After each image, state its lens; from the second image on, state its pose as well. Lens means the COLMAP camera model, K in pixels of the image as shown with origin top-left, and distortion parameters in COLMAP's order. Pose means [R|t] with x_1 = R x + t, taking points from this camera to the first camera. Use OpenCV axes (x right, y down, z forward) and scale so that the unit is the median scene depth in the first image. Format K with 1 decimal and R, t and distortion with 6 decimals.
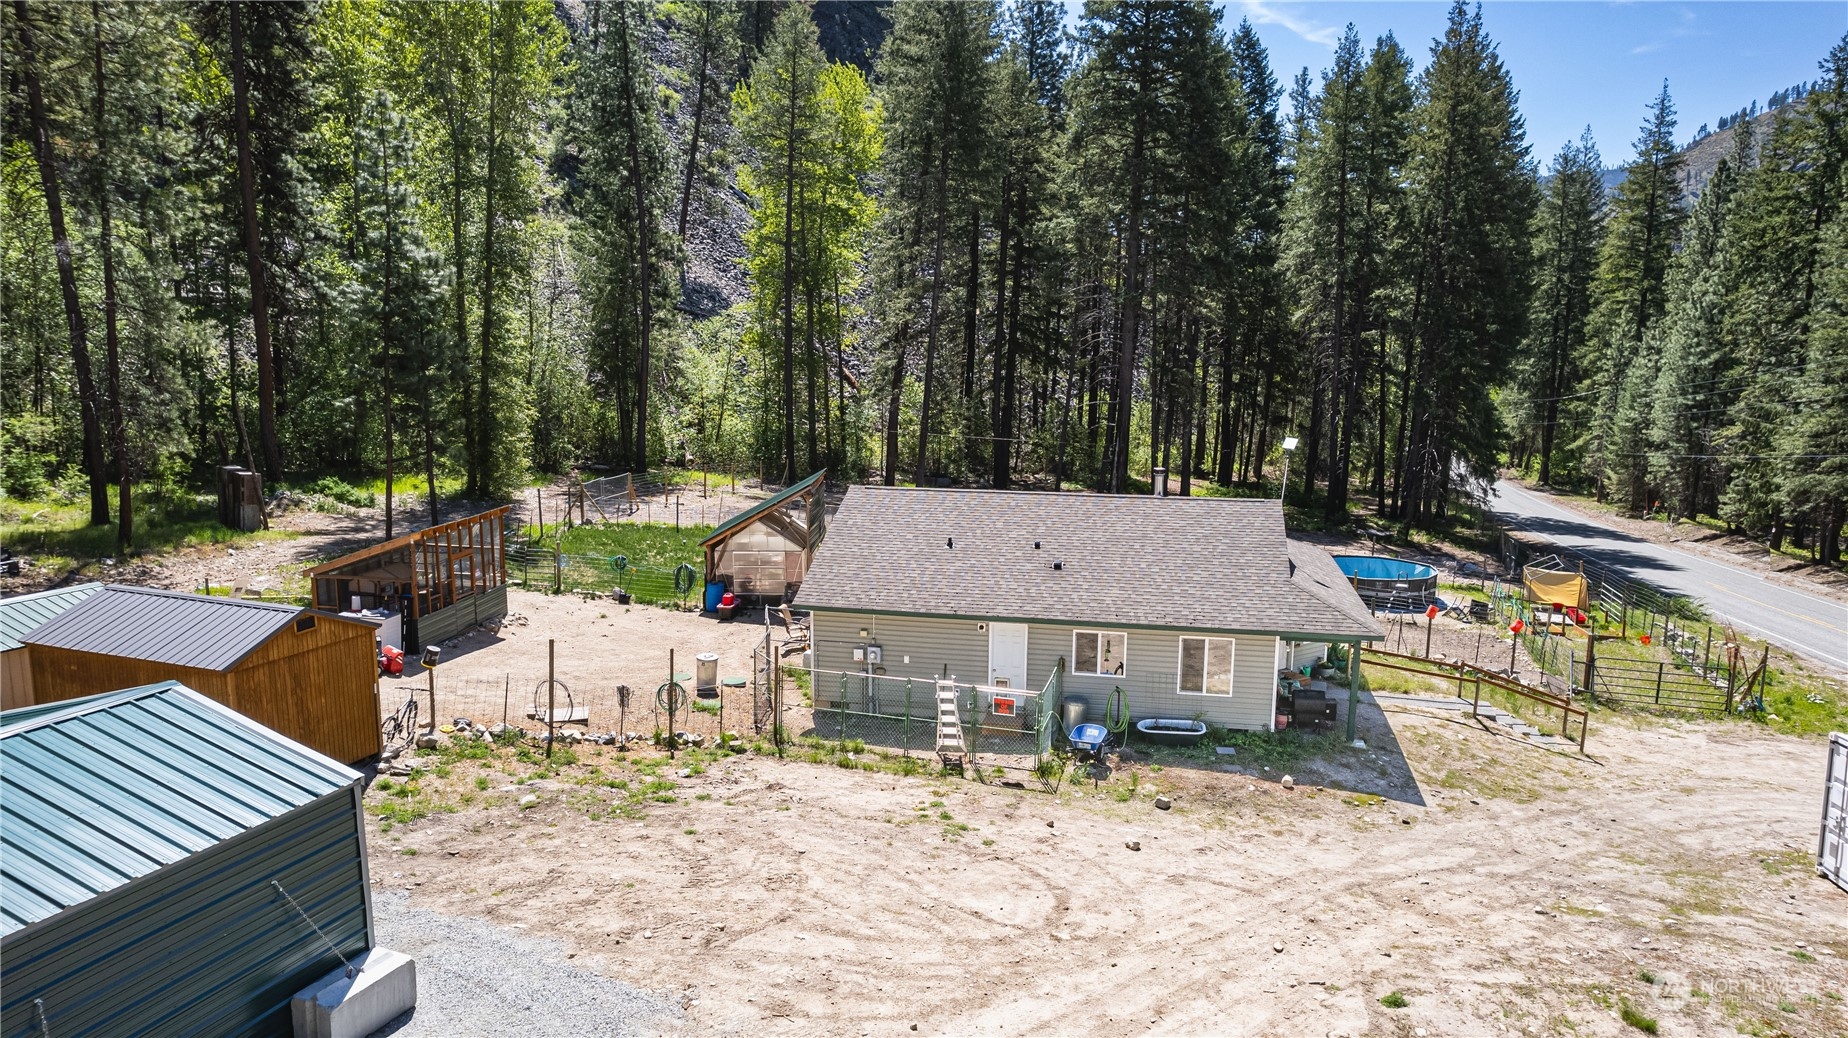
lens RADIAL K [[1167.2, 0, 924.0], [0, 1167.2, 519.0], [0, 0, 1]] dist [-0.028600, 0.000998]
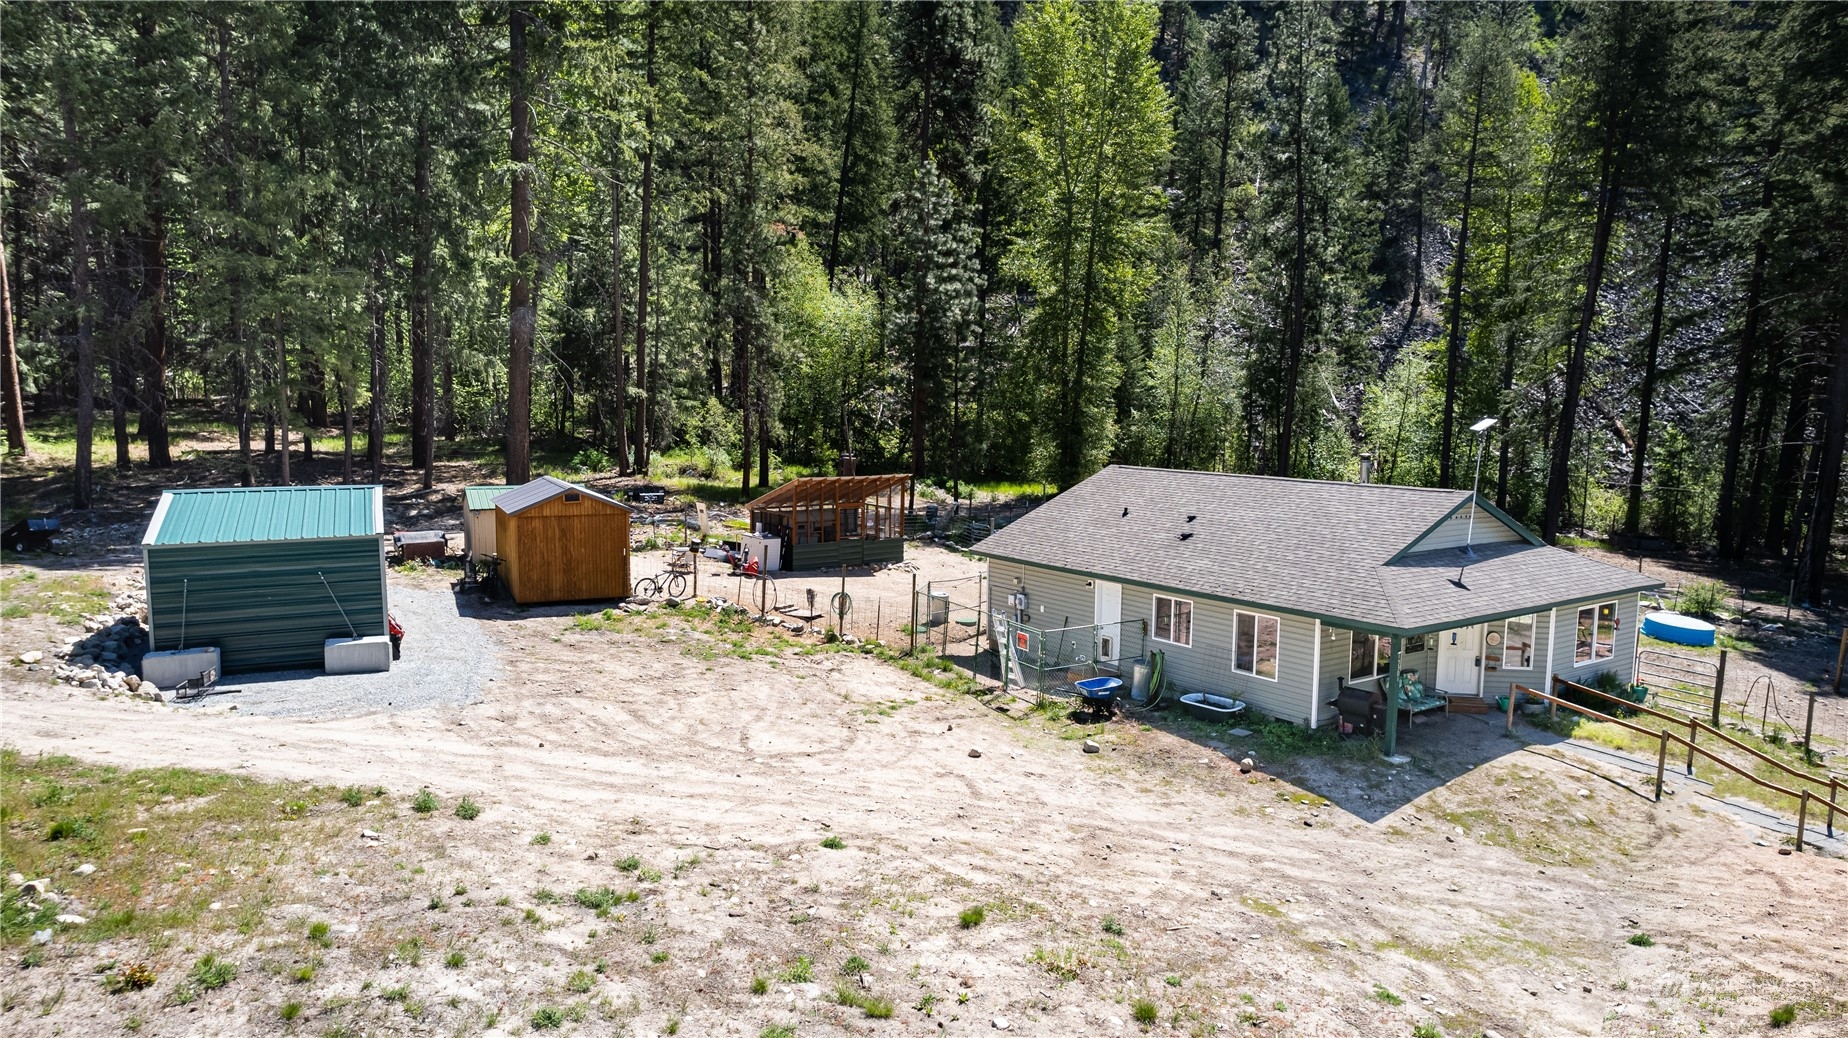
lens RADIAL K [[1167.2, 0, 924.0], [0, 1167.2, 519.0], [0, 0, 1]] dist [-0.028600, 0.000998]
pose [[0.725640, 0.069970, -0.684508, 0.755183], [-0.107988, 0.994069, -0.012864, 0.074054], [0.679548, 0.083253, 0.728892, 0.146260]]
